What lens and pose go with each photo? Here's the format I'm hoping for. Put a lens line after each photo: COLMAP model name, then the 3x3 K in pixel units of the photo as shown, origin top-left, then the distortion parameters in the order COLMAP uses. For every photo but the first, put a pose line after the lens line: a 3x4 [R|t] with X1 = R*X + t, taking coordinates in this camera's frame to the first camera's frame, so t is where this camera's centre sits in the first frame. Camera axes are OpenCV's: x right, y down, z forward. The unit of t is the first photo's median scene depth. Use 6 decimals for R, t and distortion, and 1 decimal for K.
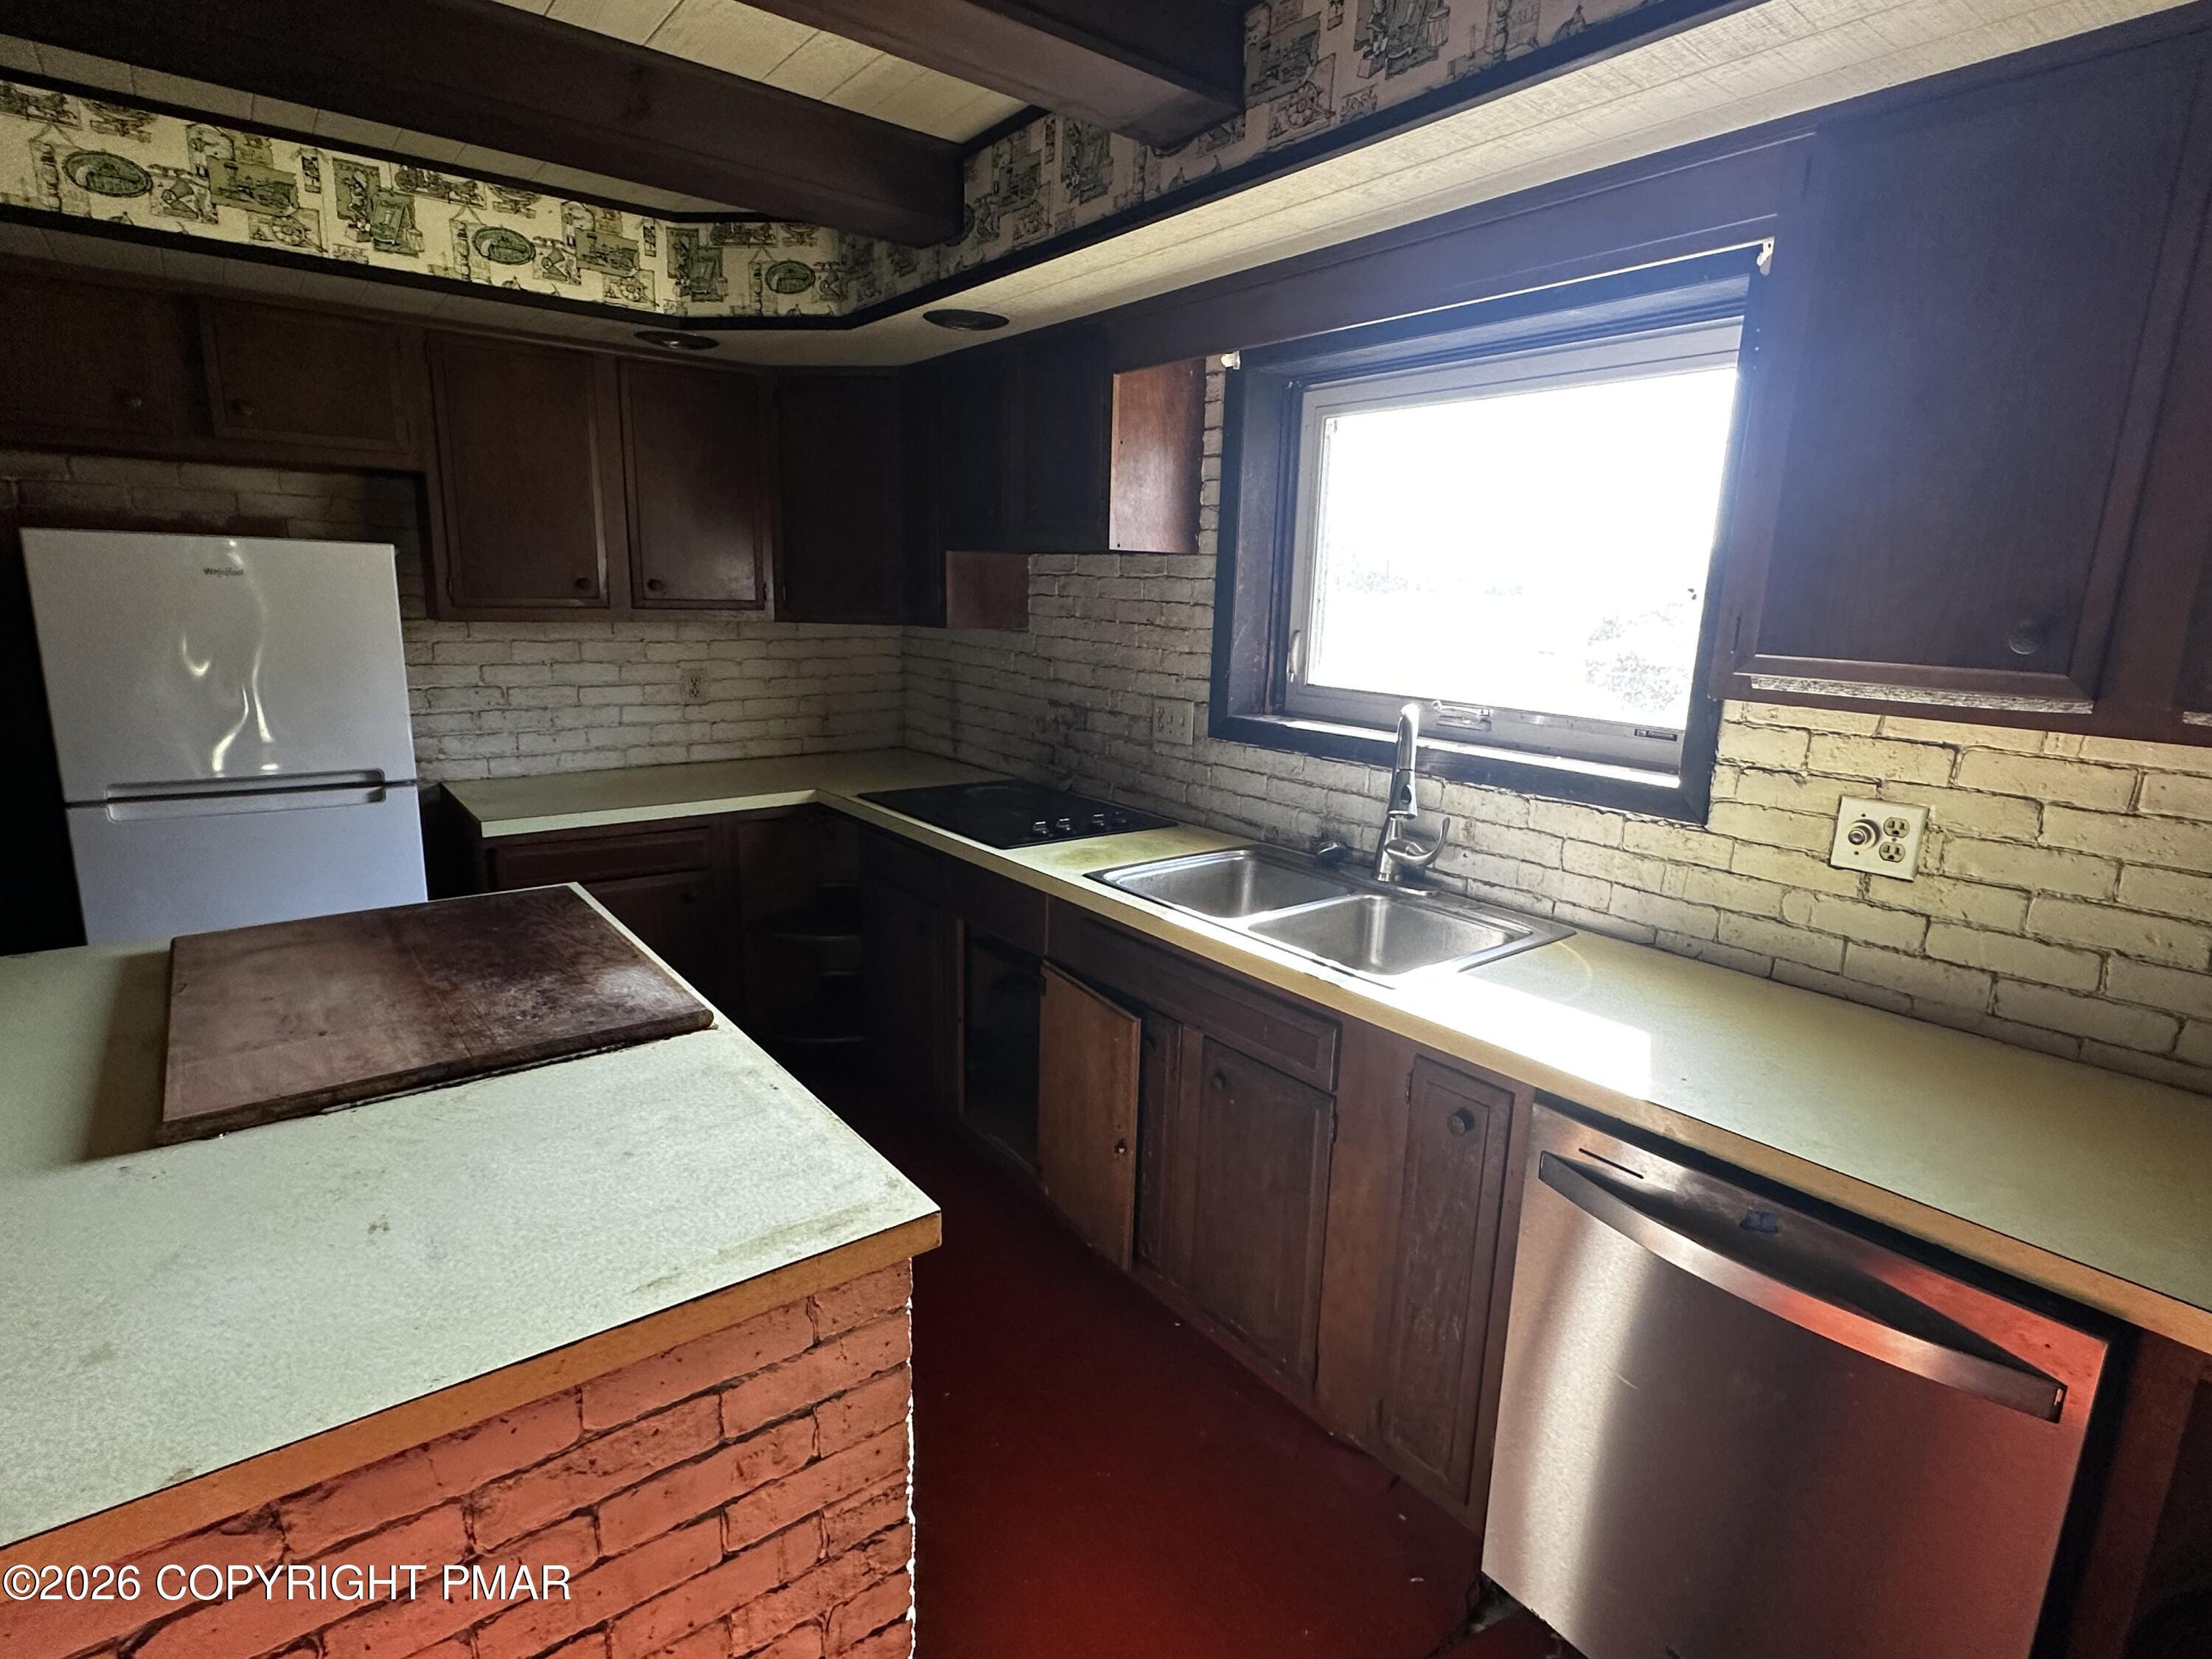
lens RADIAL K [[1103.6, 0, 1110.7], [0, 1103.6, 831.0], [0, 0, 1]] dist [-0.006878, 0.000539]
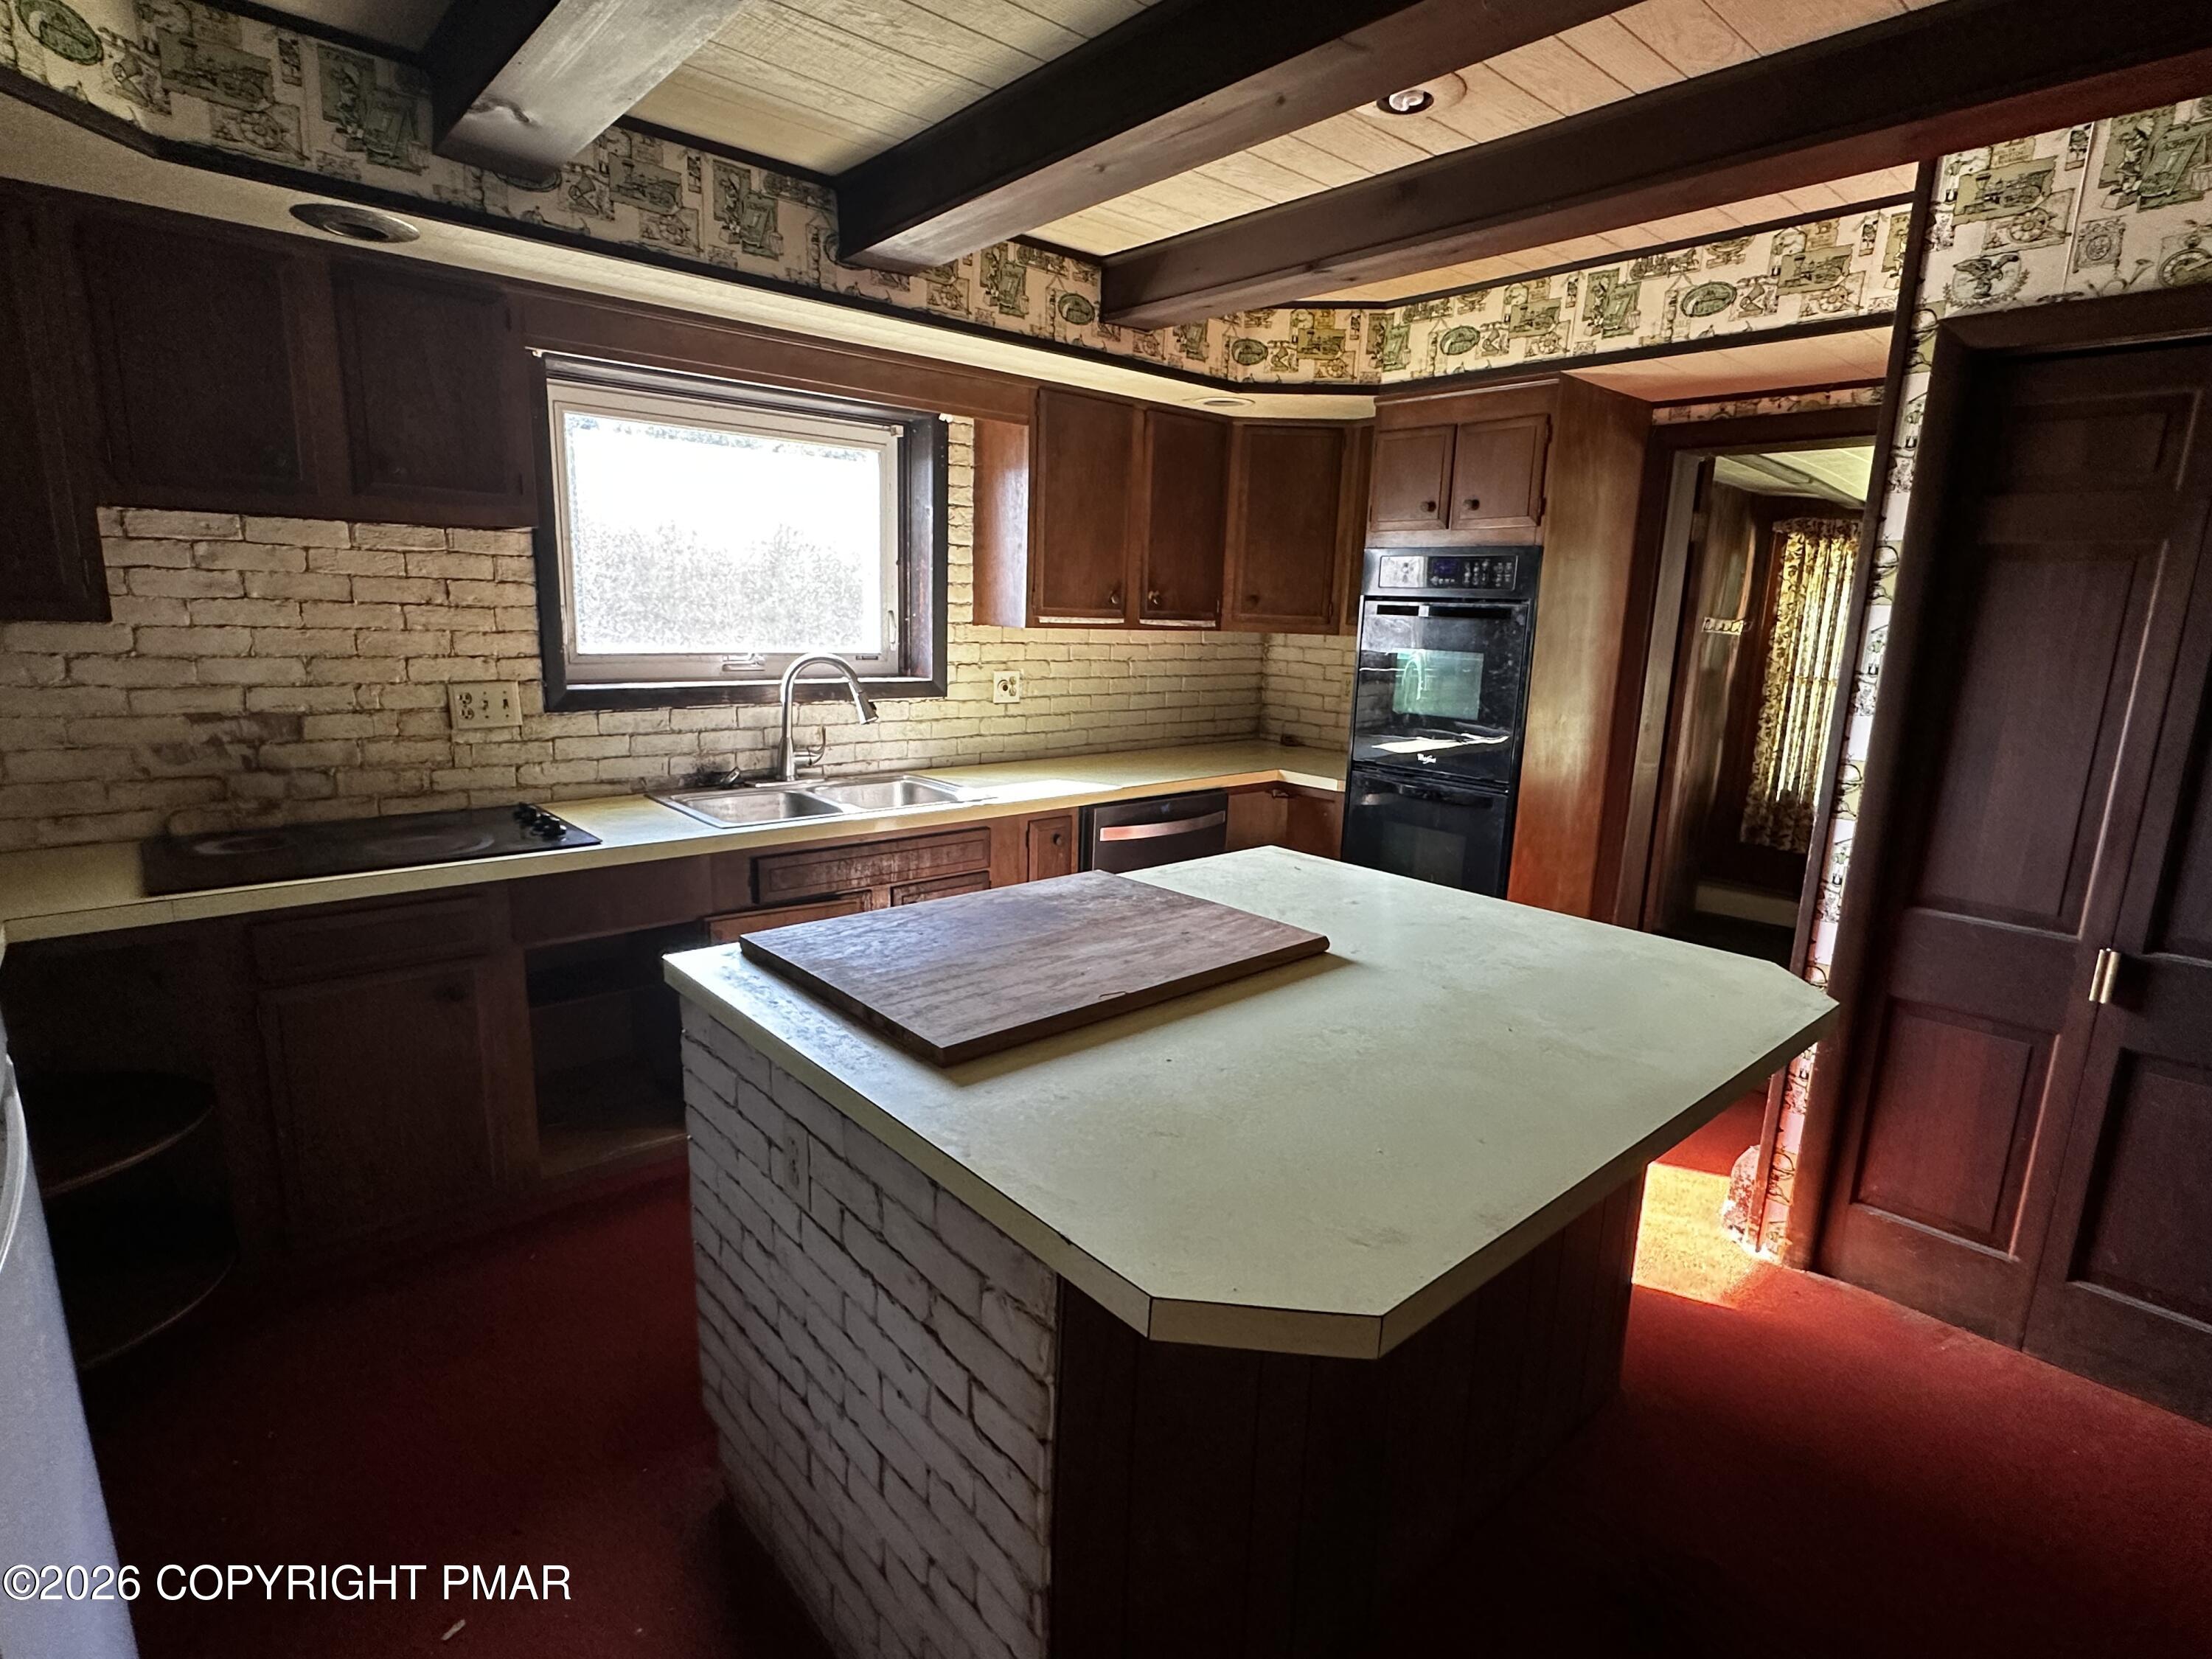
lens RADIAL K [[1103.6, 0, 1112.2], [0, 1103.6, 830.7], [0, 0, 1]] dist [-0.006878, 0.000539]
pose [[-0.057997, -0.232332, 0.970906, -1.005926], [0.183881, 0.953417, 0.239131, -0.135832], [-0.981236, 0.192400, -0.012574, 0.551920]]
